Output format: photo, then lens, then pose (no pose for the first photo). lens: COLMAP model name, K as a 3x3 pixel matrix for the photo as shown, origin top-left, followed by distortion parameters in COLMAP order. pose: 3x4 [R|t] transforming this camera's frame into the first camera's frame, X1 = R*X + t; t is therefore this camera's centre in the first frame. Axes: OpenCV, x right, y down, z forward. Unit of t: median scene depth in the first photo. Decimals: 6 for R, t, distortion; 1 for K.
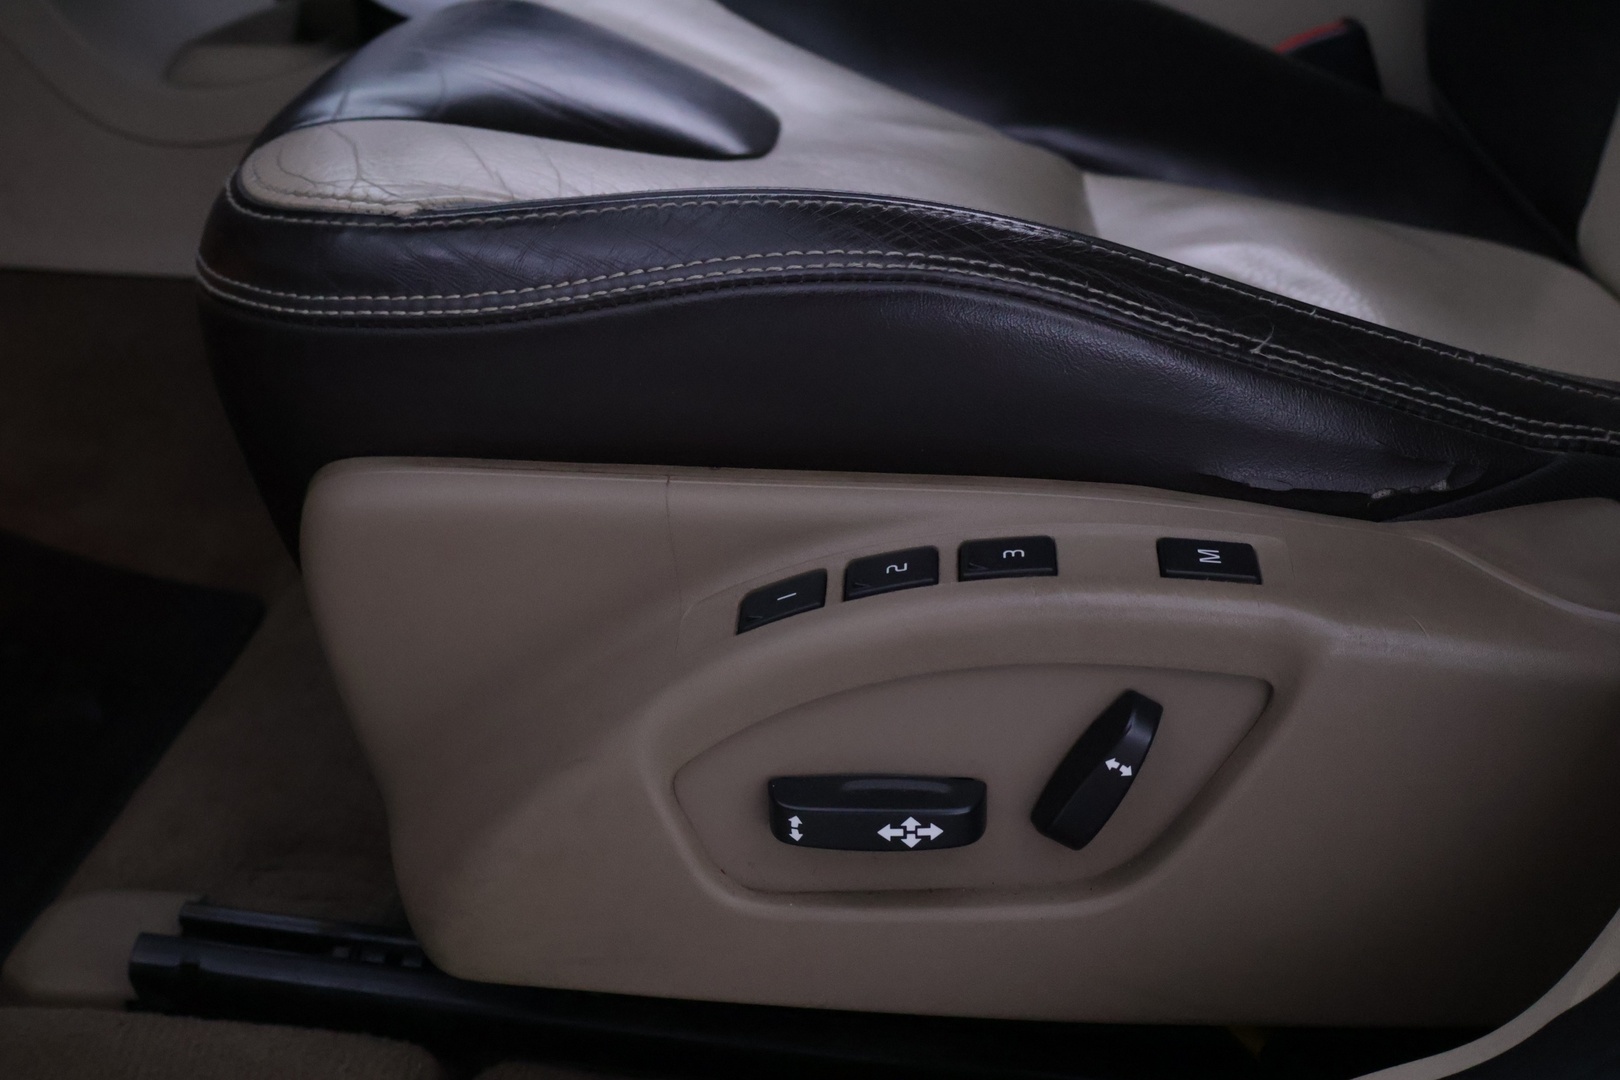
lens RADIAL K [[1953.0, 0, 809.9], [0, 1953.0, 544.4], [0, 0, 1]] dist [0.009090, 0.000000]
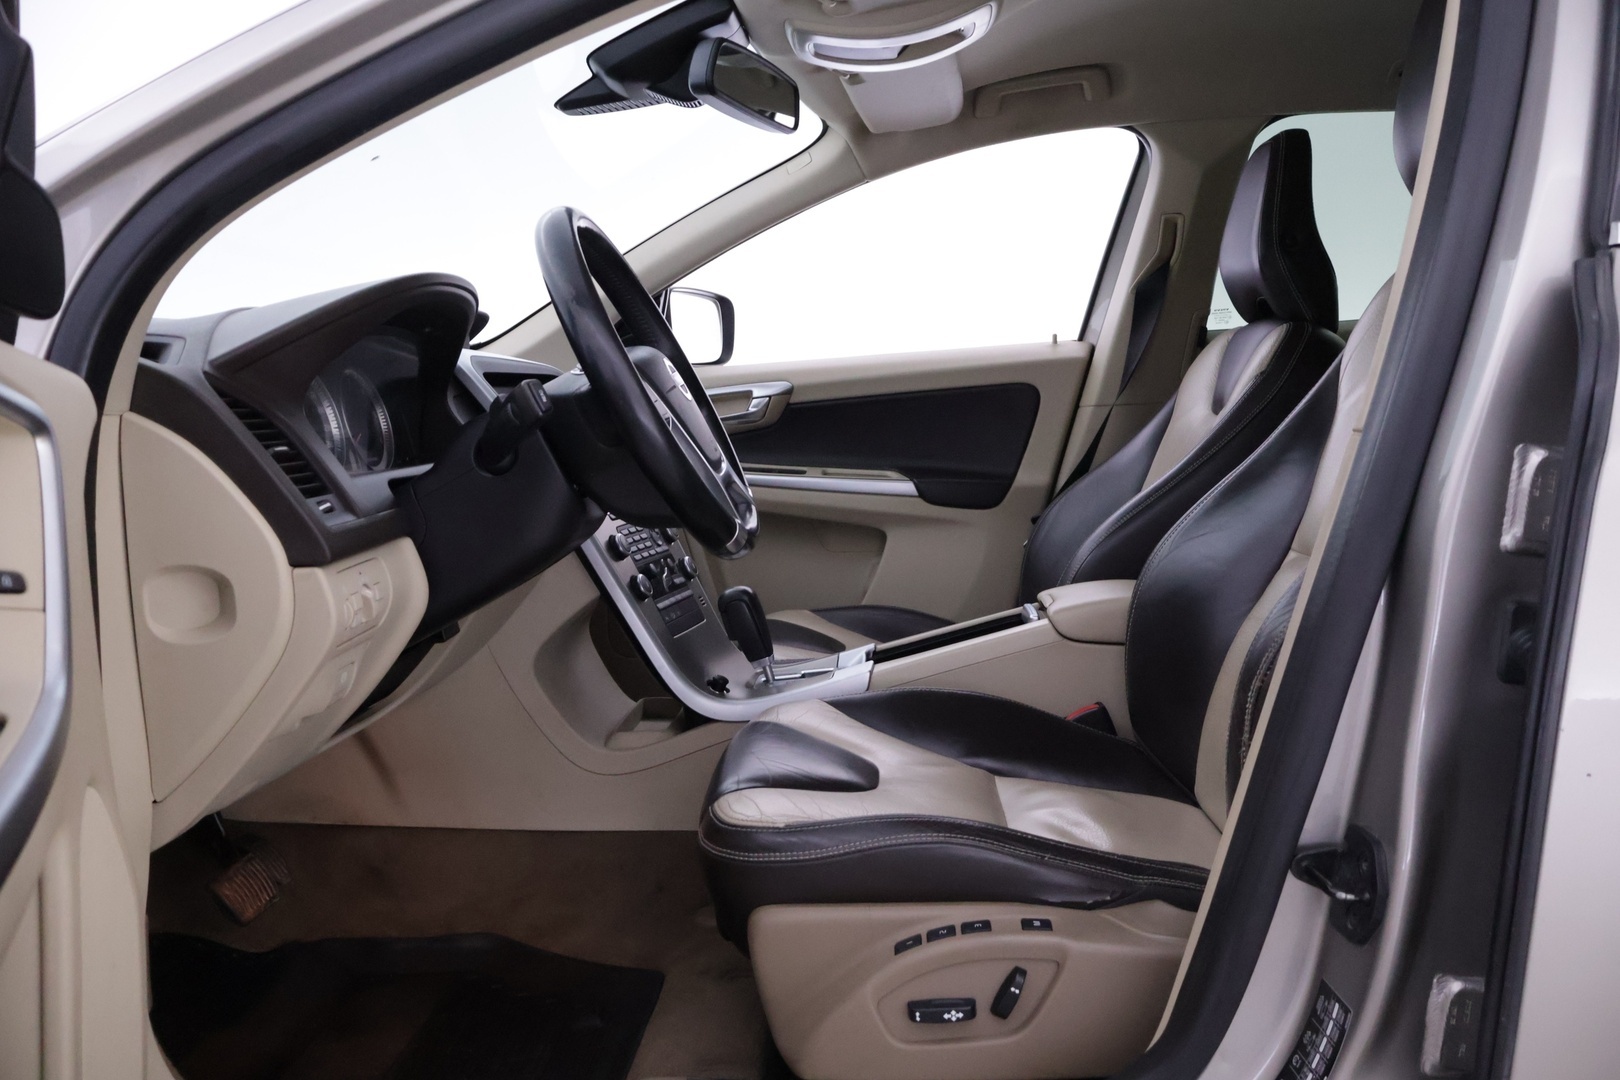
lens RADIAL K [[1386.0, 0, 799.2], [0, 1386.0, 544.2], [0, 0, 1]] dist [0.001604, 0.003514]
pose [[0.998688, -0.050329, -0.009411, -0.141233], [0.045385, 0.955246, -0.292312, 0.059451], [0.023702, 0.291501, 0.956277, -1.417718]]
